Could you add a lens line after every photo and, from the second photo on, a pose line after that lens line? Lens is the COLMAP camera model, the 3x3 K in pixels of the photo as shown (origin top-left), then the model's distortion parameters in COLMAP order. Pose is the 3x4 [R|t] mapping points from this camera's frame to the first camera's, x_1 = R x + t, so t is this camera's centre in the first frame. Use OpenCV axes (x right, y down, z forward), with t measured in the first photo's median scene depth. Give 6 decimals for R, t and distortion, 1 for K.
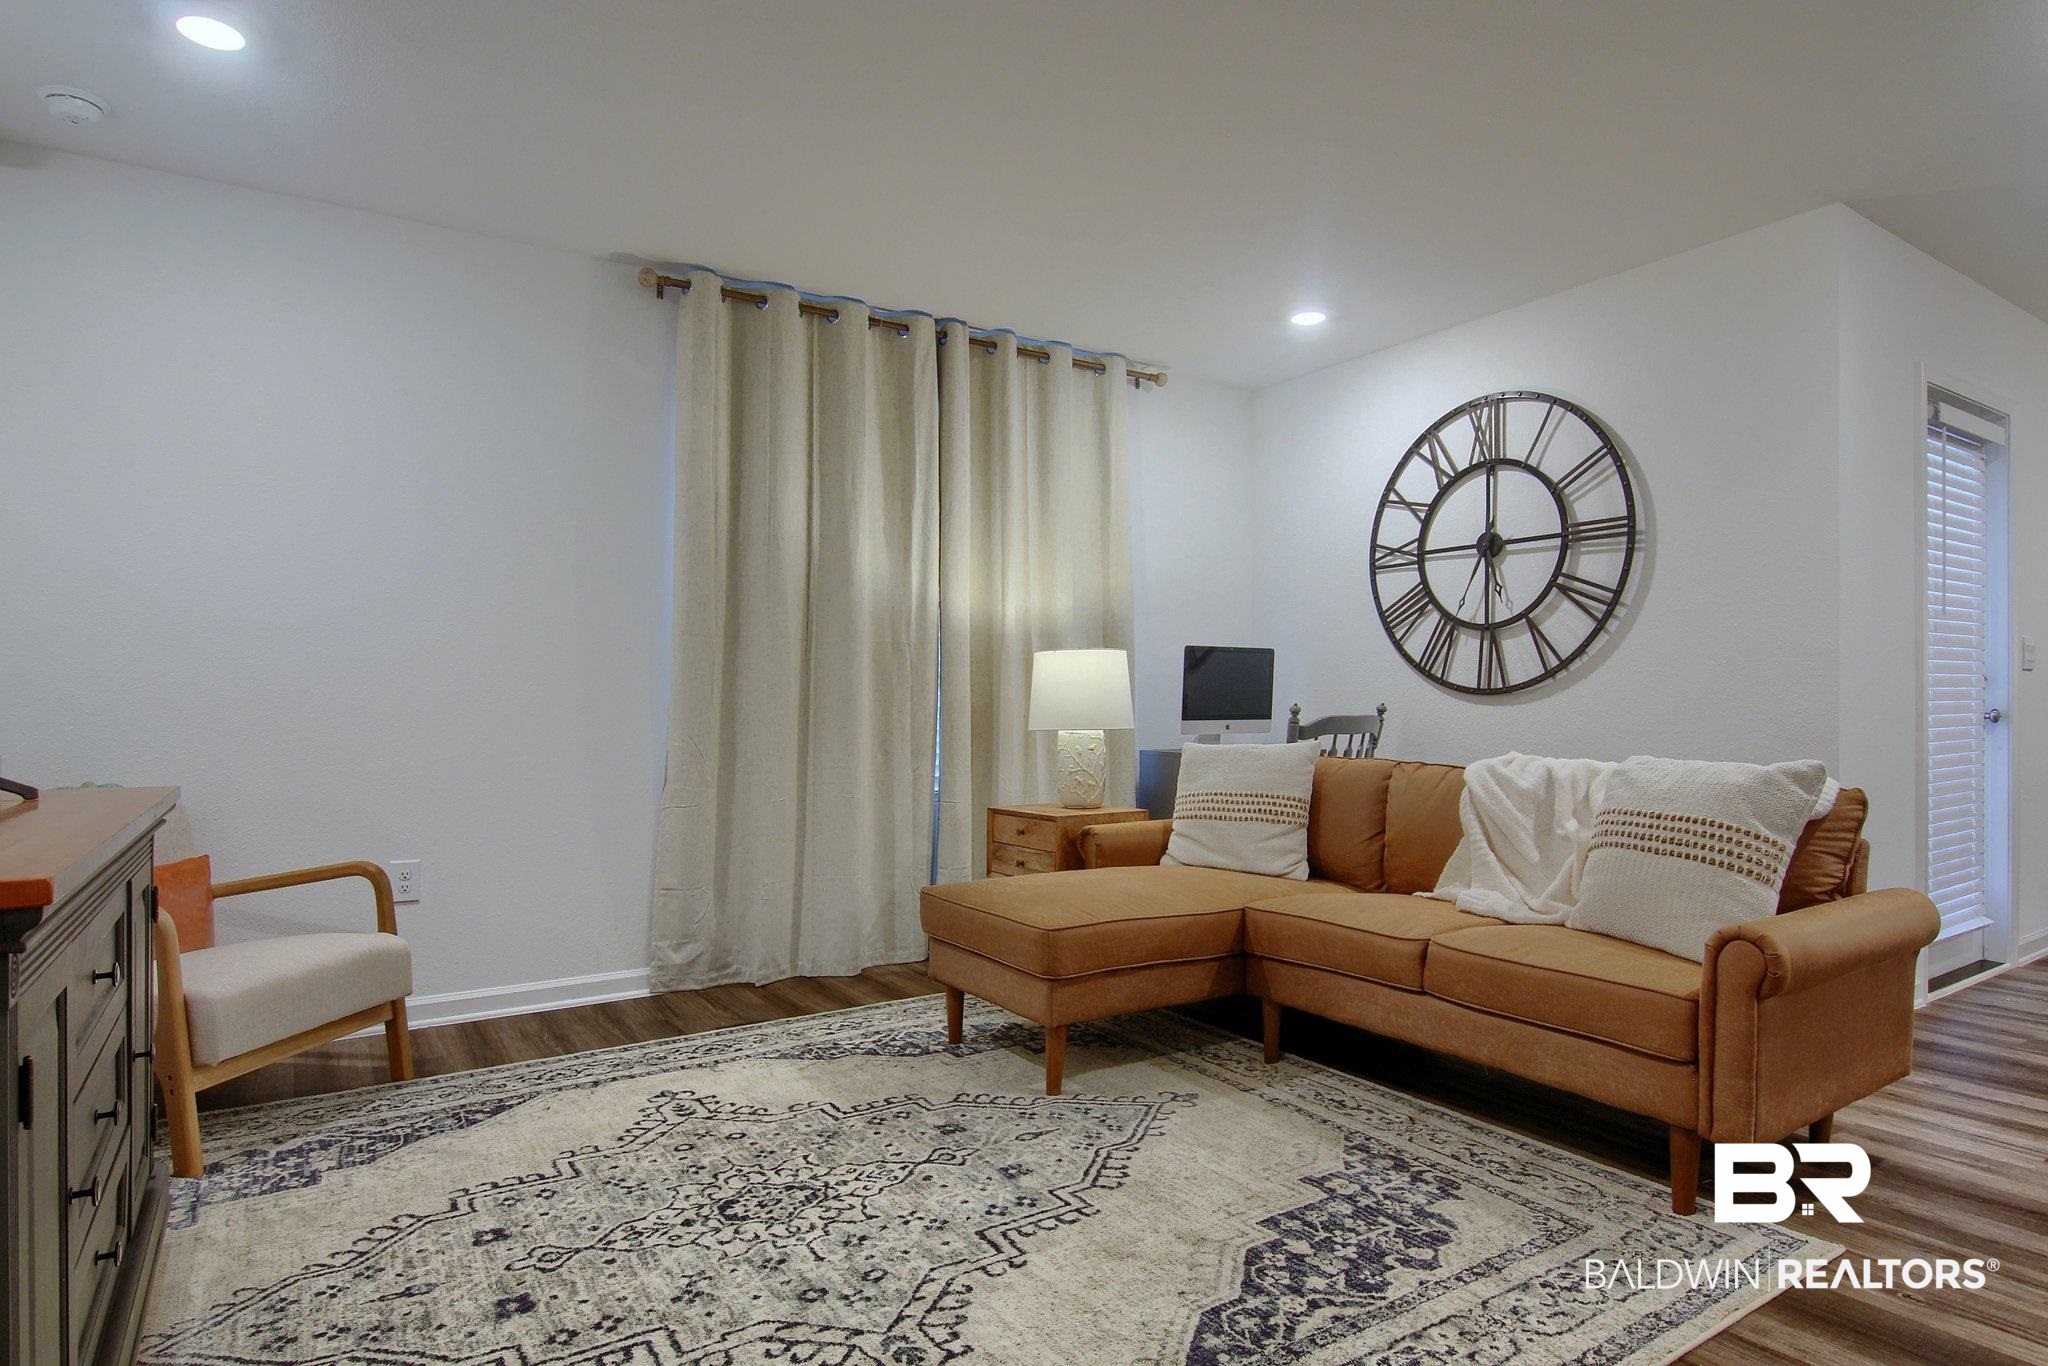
lens RADIAL K [[1139.3, 0, 1030.7], [0, 1139.3, 697.1], [0, 0, 1]] dist [-0.008977, -0.002657]
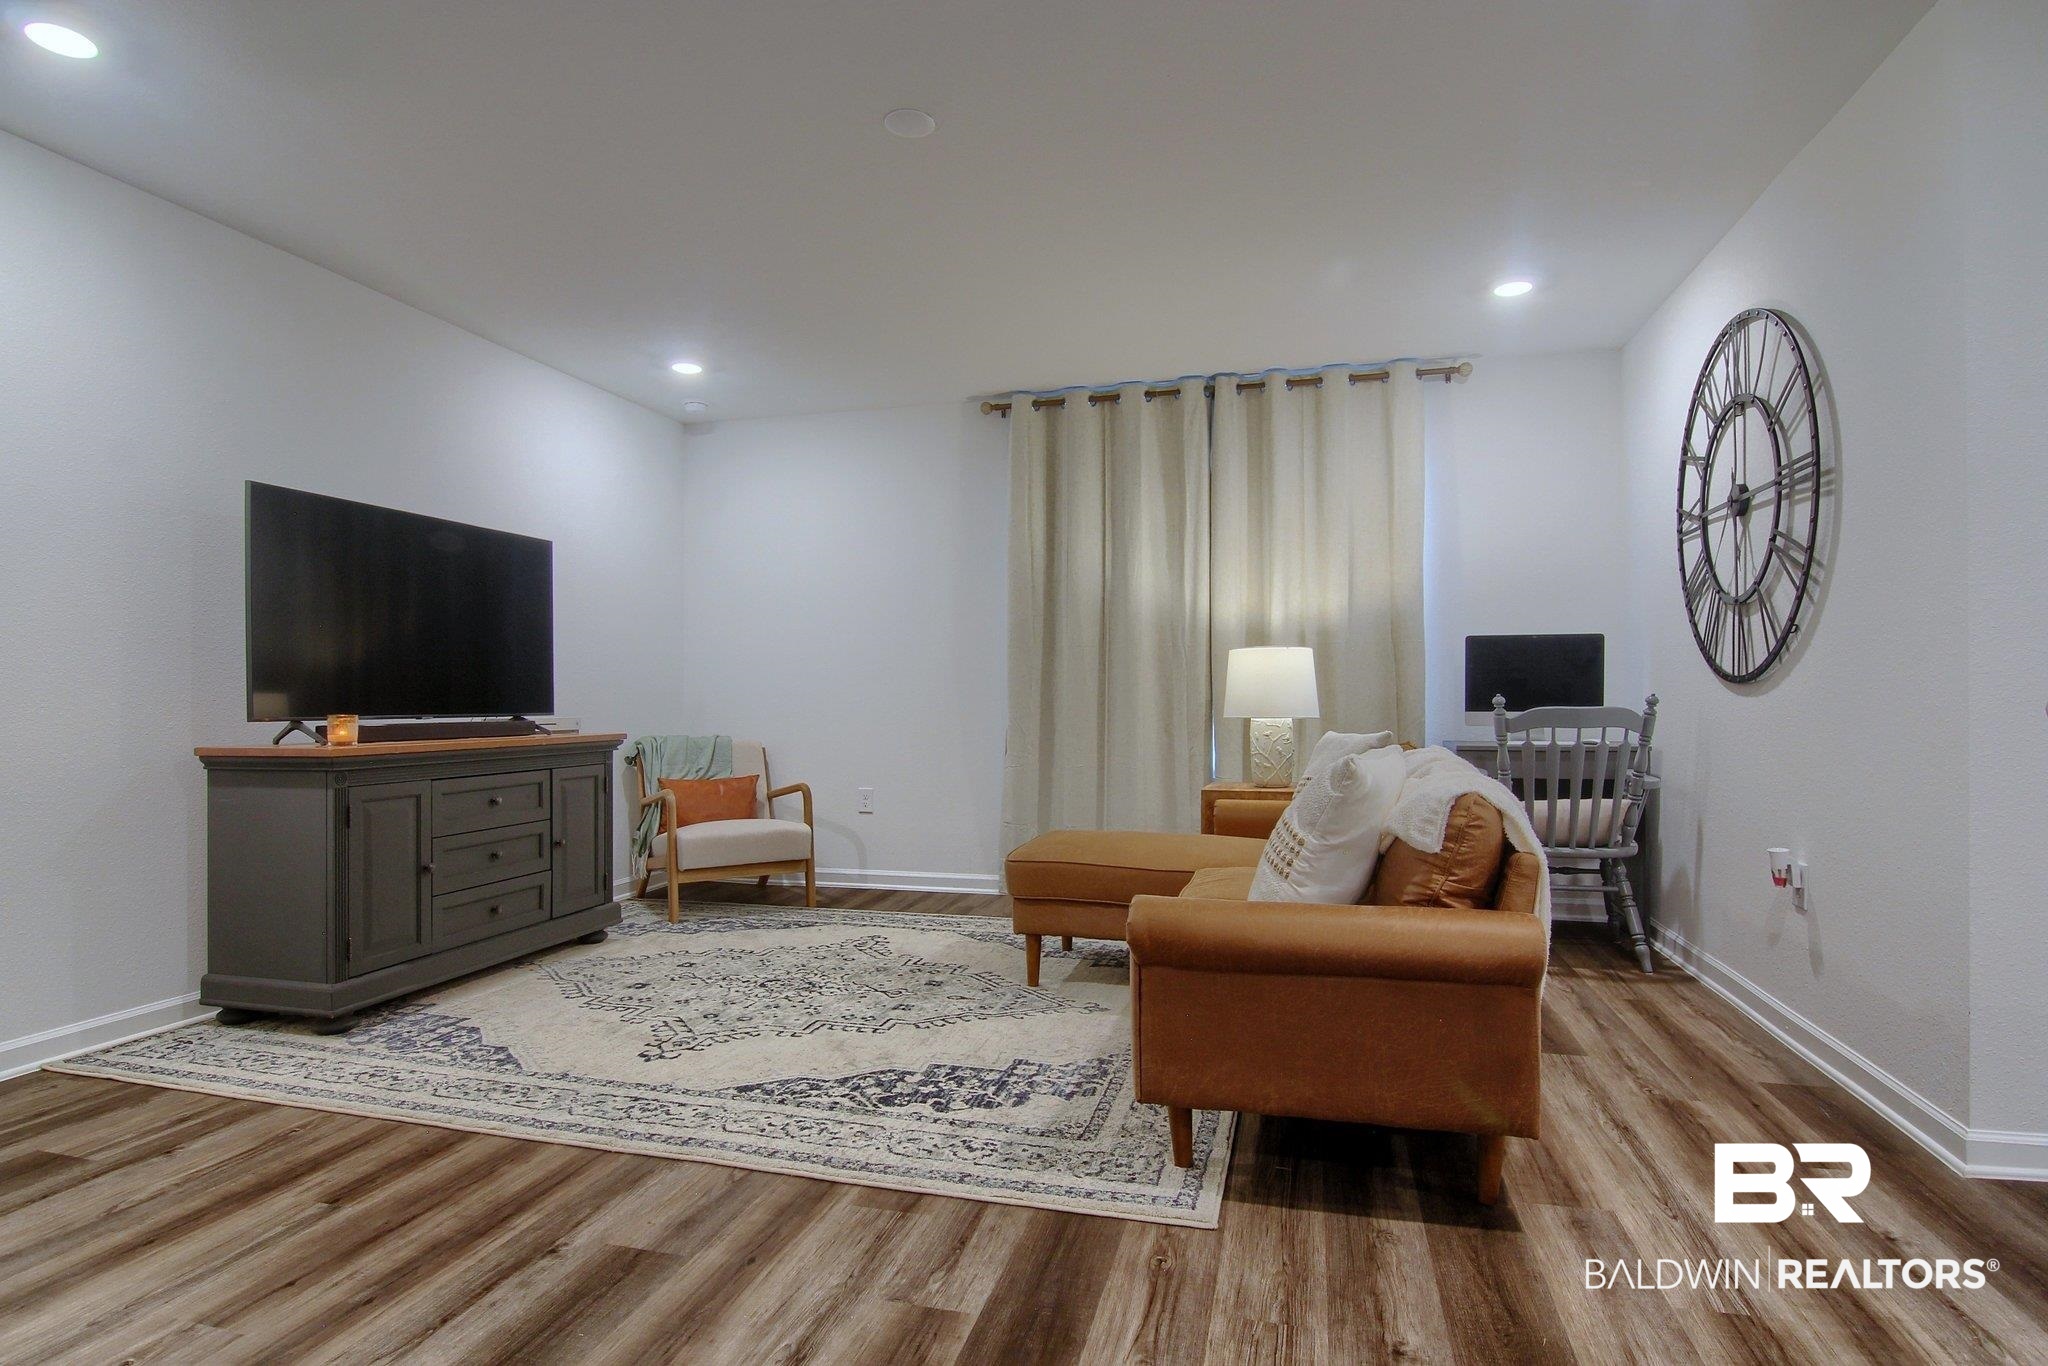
lens RADIAL K [[1068.0, 0, 1025.8], [0, 1068.0, 687.0], [0, 0, 1]] dist [-0.006508, 0.000678]
pose [[0.653818, -0.005165, -0.756634, 1.150465], [0.006667, 0.999977, -0.001065, -0.004874], [0.756622, -0.004348, 0.653838, 0.197110]]
